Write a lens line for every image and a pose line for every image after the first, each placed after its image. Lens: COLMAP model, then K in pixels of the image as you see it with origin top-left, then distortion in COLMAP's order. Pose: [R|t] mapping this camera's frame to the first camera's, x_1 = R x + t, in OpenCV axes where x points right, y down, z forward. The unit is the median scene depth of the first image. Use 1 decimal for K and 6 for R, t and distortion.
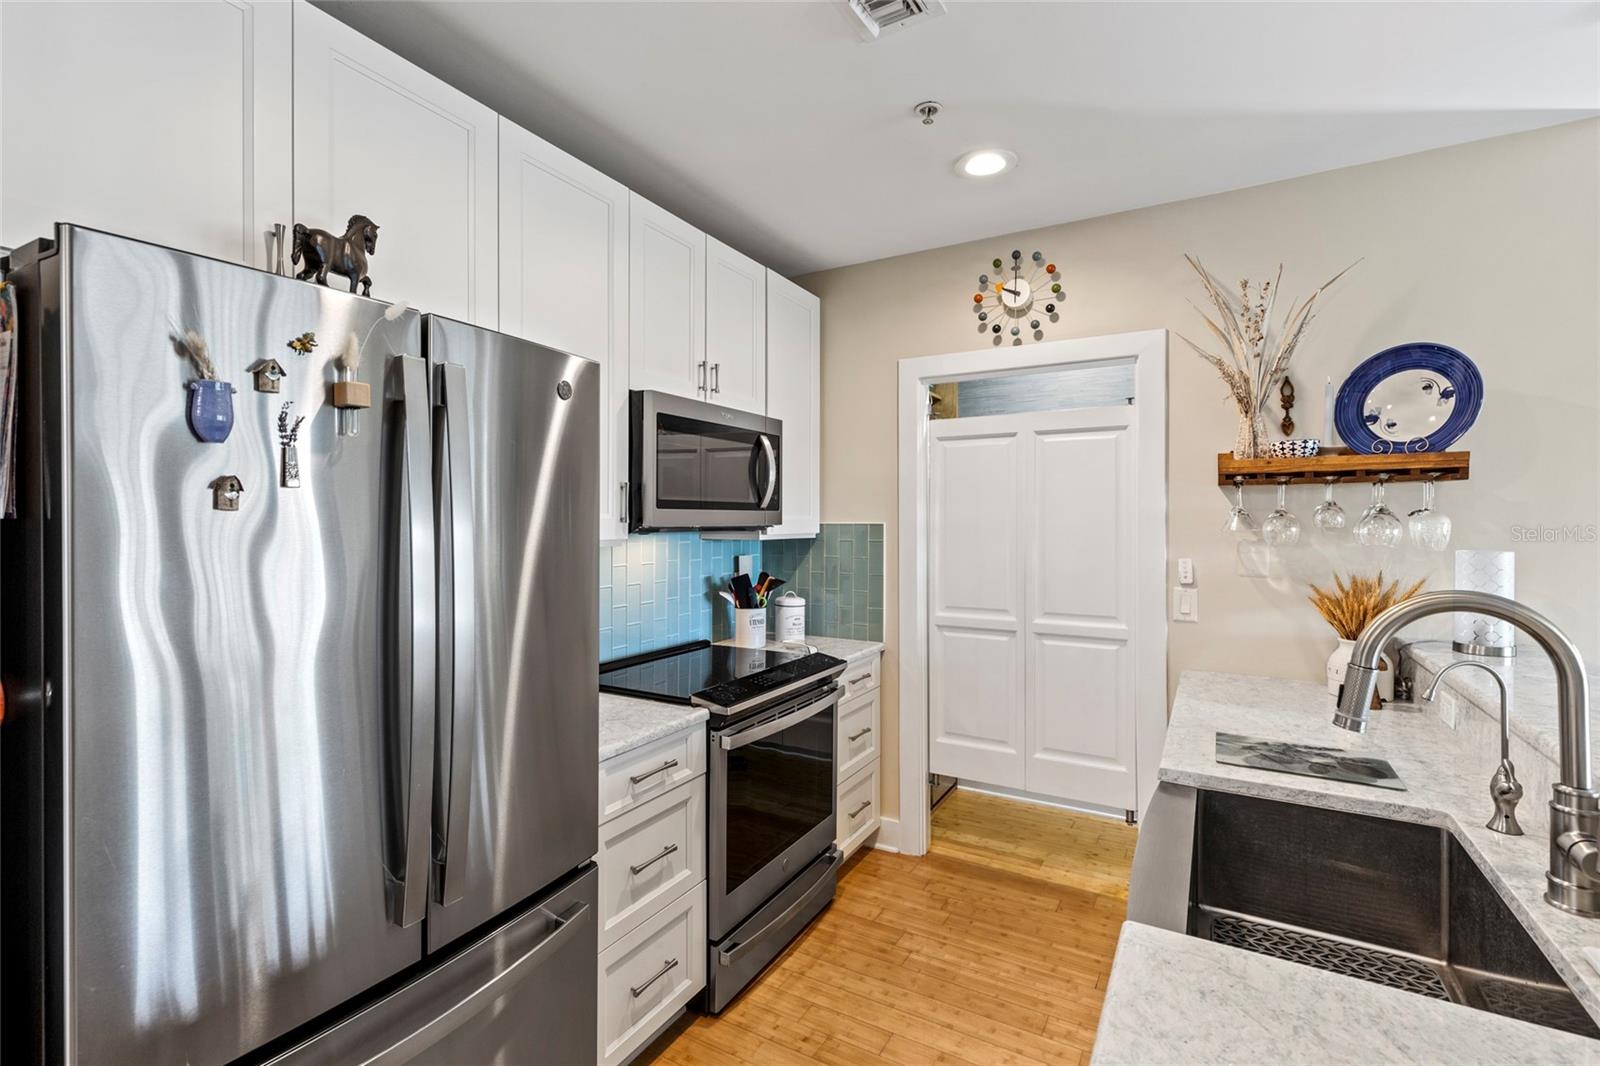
lens RADIAL K [[720.4, 0, 811.4], [0, 720.4, 526.7], [0, 0, 1]] dist [0.003421, -0.000888]
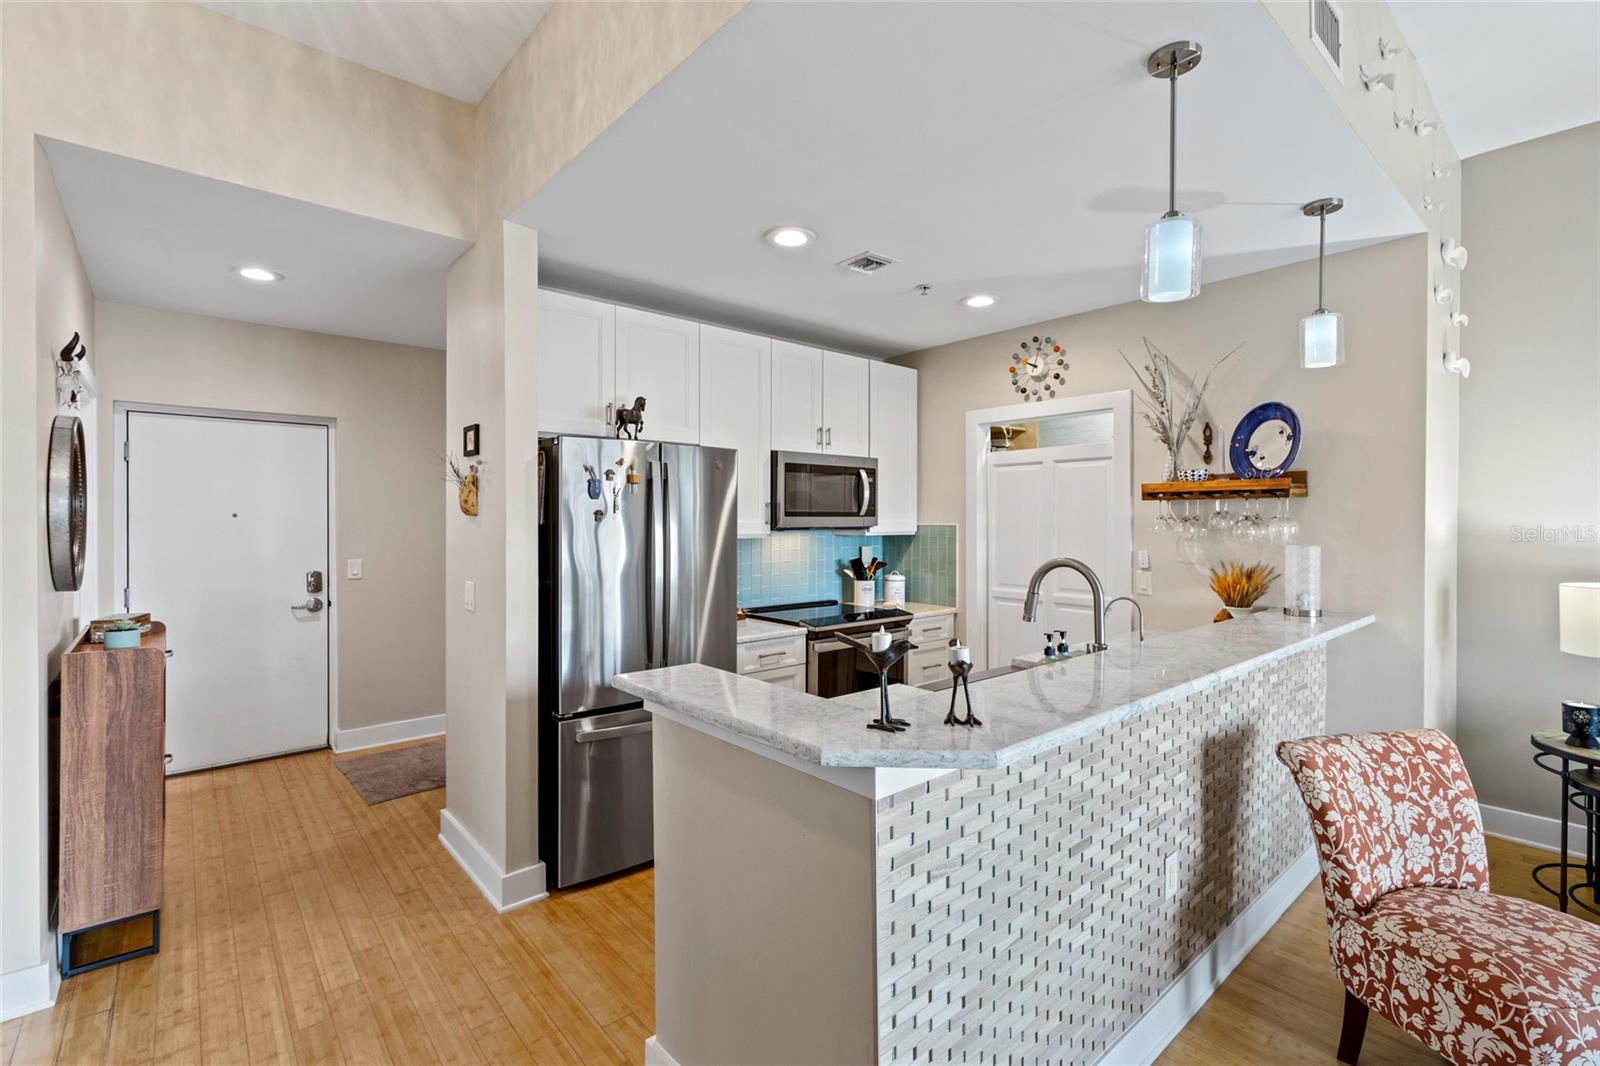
lens RADIAL K [[720.4, 0, 811.4], [0, 720.4, 526.7], [0, 0, 1]] dist [0.003421, -0.000888]
pose [[0.944517, 0.003418, -0.328446, 0.367246], [-0.003136, 0.999994, 0.001390, -0.002694], [0.328448, -0.000283, 0.944522, -0.560892]]
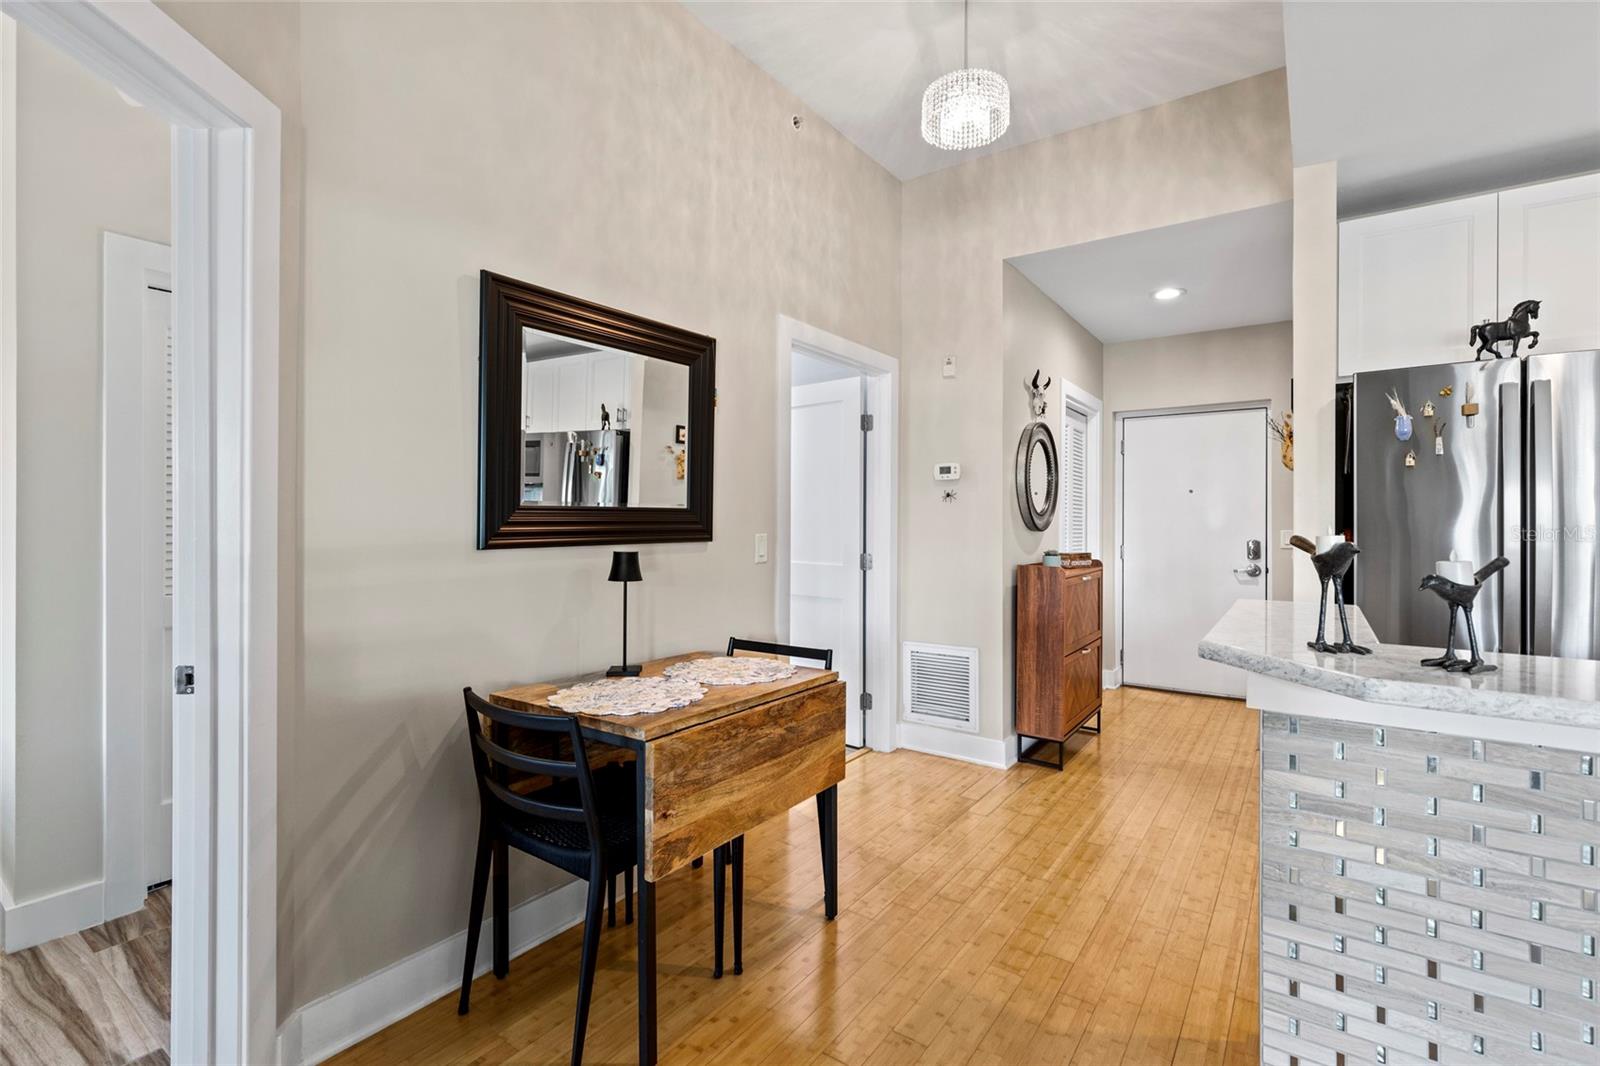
lens RADIAL K [[720.4, 0, 811.4], [0, 720.4, 526.7], [0, 0, 1]] dist [0.003421, -0.000888]
pose [[-0.099403, 0.004830, -0.995036, 0.706729], [-0.008869, 0.999944, 0.005740, 0.072383], [0.995008, 0.009396, -0.099354, -0.308343]]
